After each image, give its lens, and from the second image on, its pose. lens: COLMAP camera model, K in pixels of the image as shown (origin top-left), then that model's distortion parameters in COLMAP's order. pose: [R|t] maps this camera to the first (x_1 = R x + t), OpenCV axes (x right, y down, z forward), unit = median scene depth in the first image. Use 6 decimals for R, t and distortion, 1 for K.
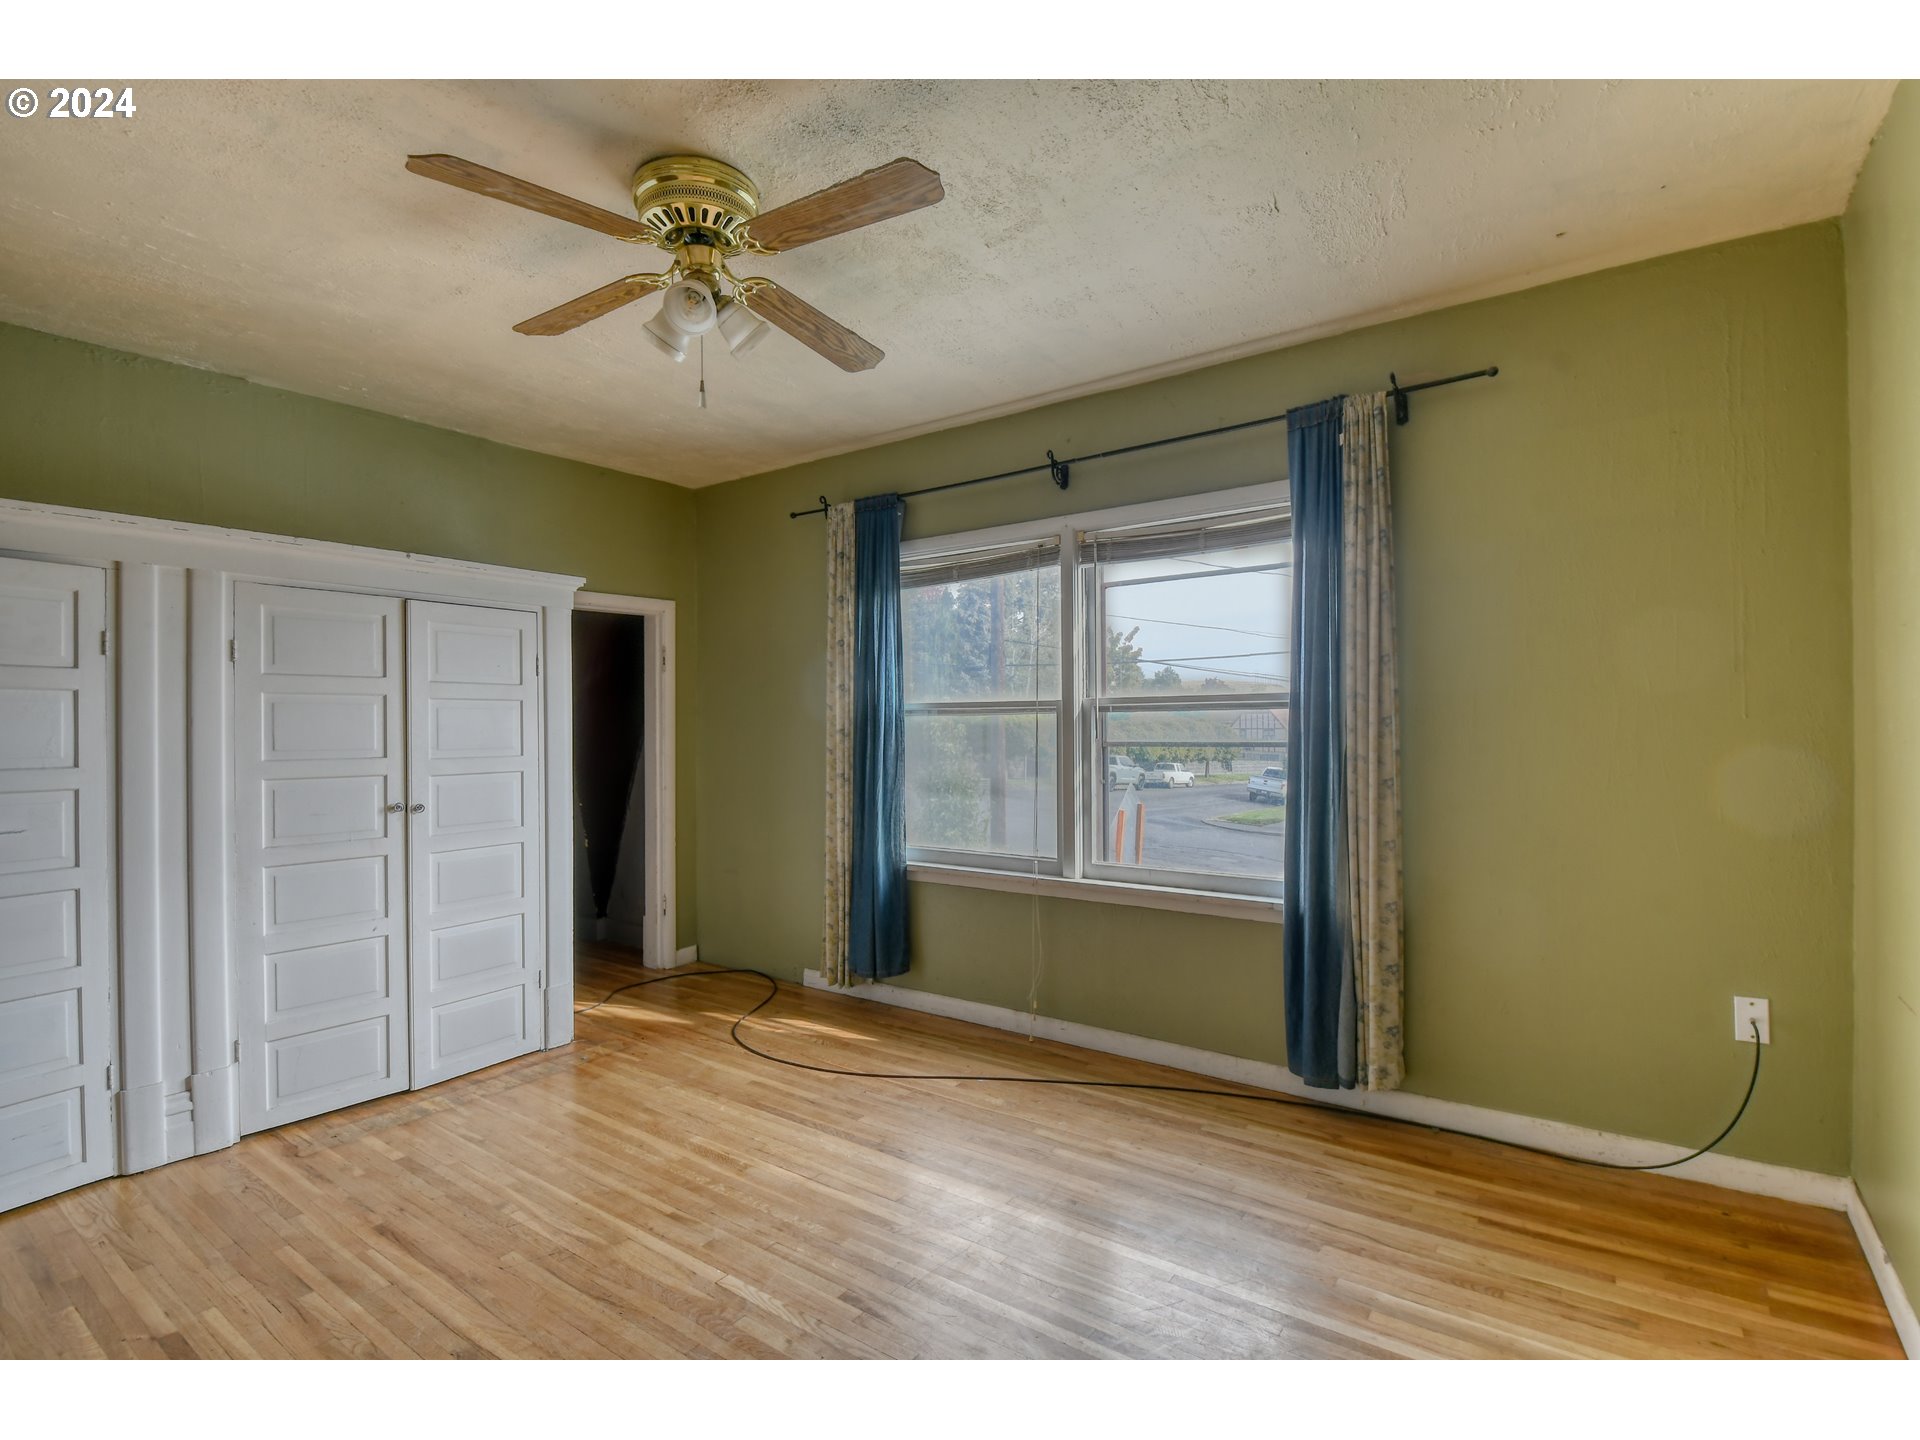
lens RADIAL K [[914.3, 0, 955.1], [0, 914.3, 725.4], [0, 0, 1]] dist [0.002865, -0.020072]
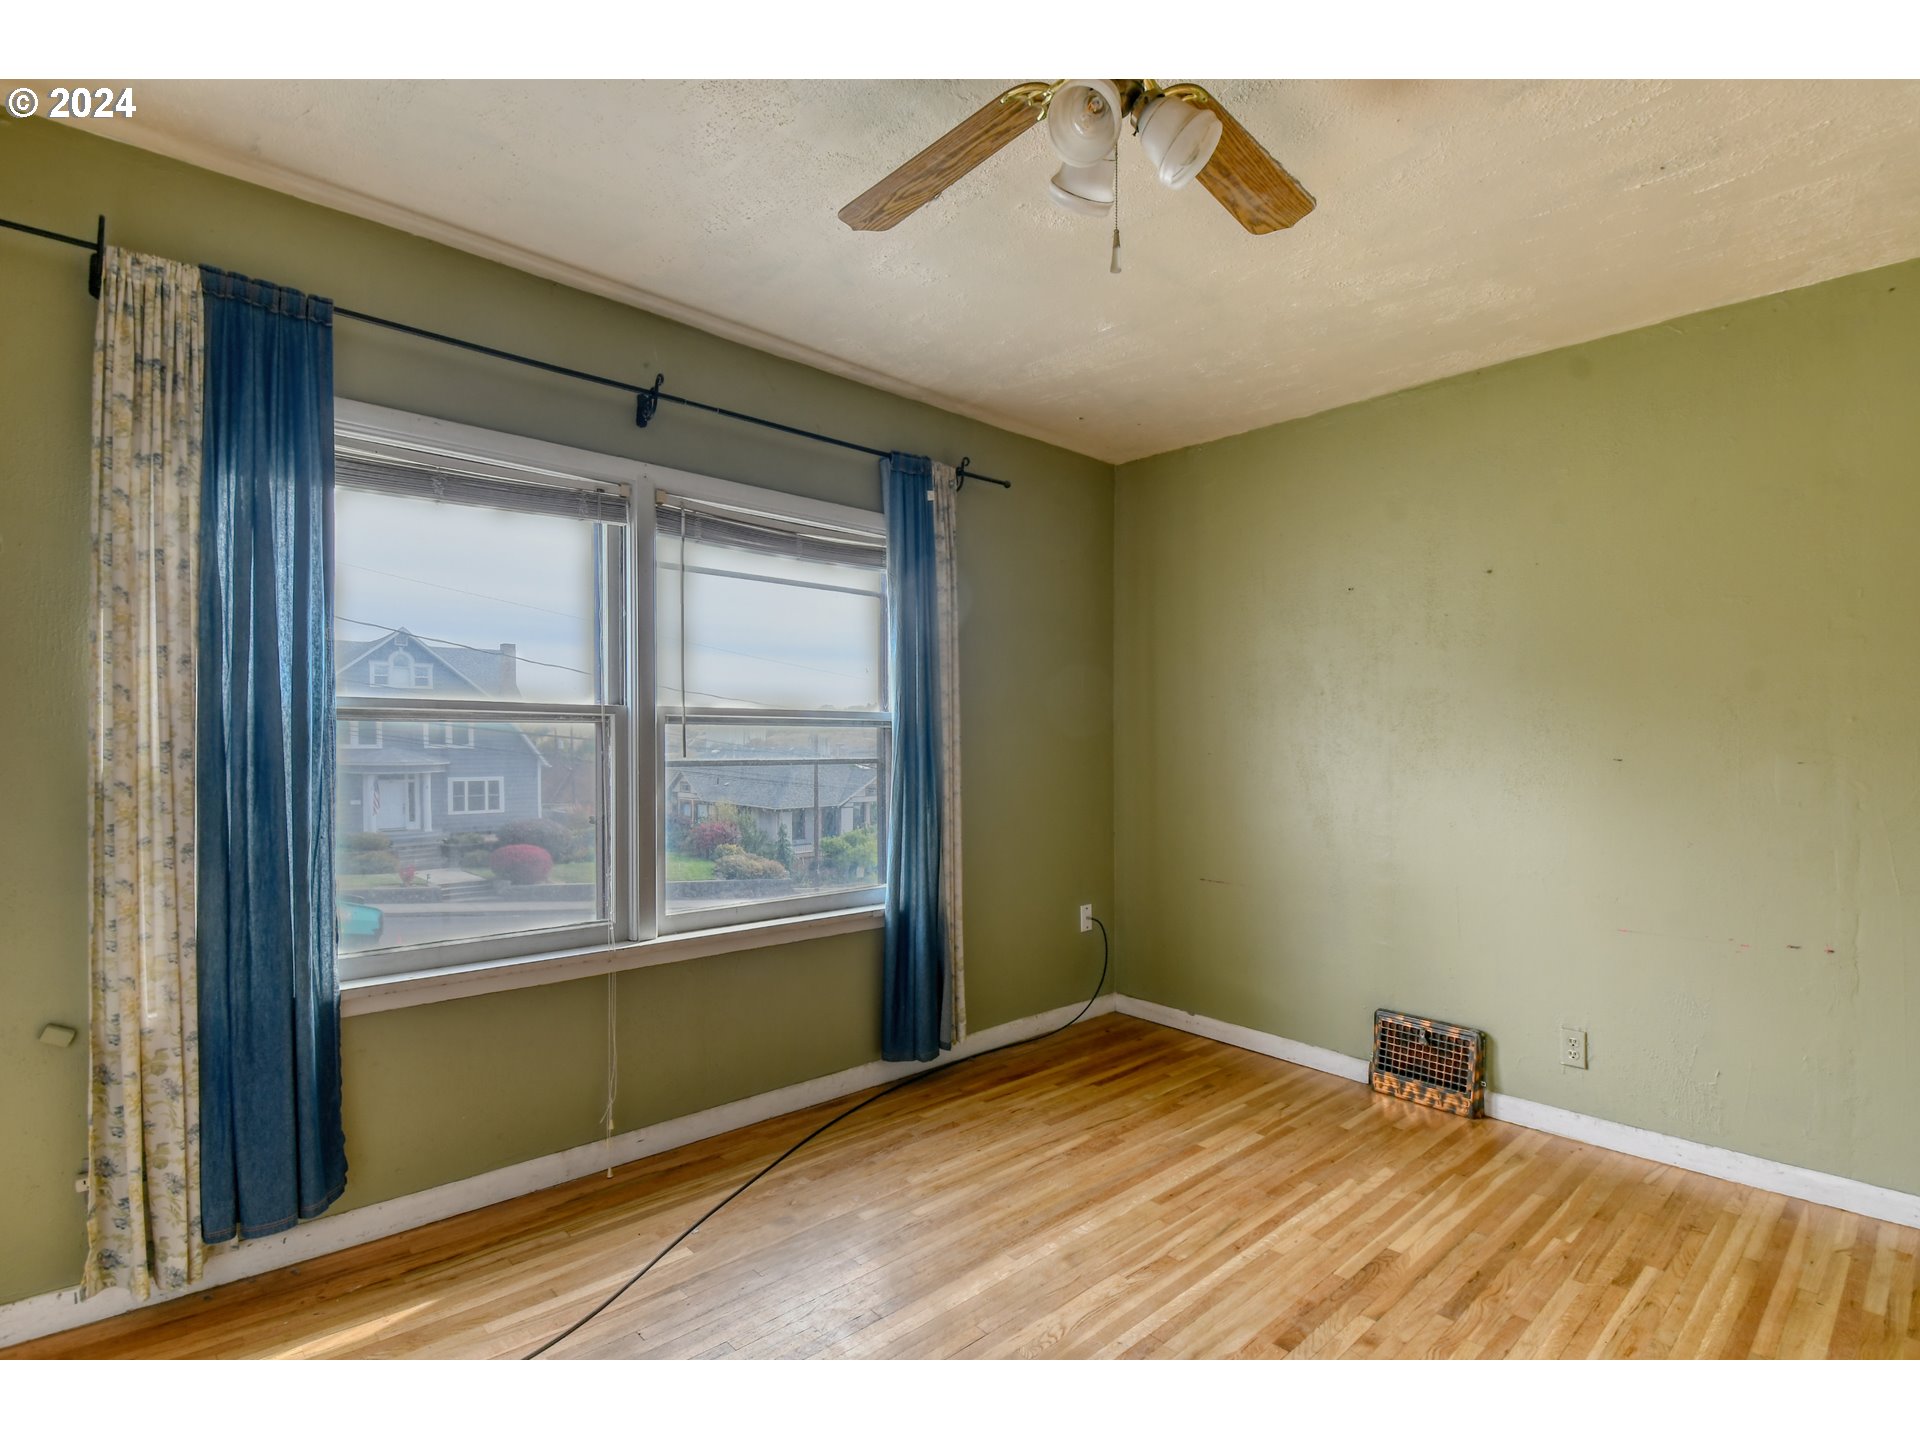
lens RADIAL K [[940.8, 0, 959.2], [0, 940.8, 752.3], [0, 0, 1]] dist [0.003357, -0.020755]
pose [[0.184497, -0.004007, 0.982825, -0.683984], [-0.008705, 0.999946, 0.005711, 0.003924], [-0.982794, -0.009609, 0.184452, 0.684309]]
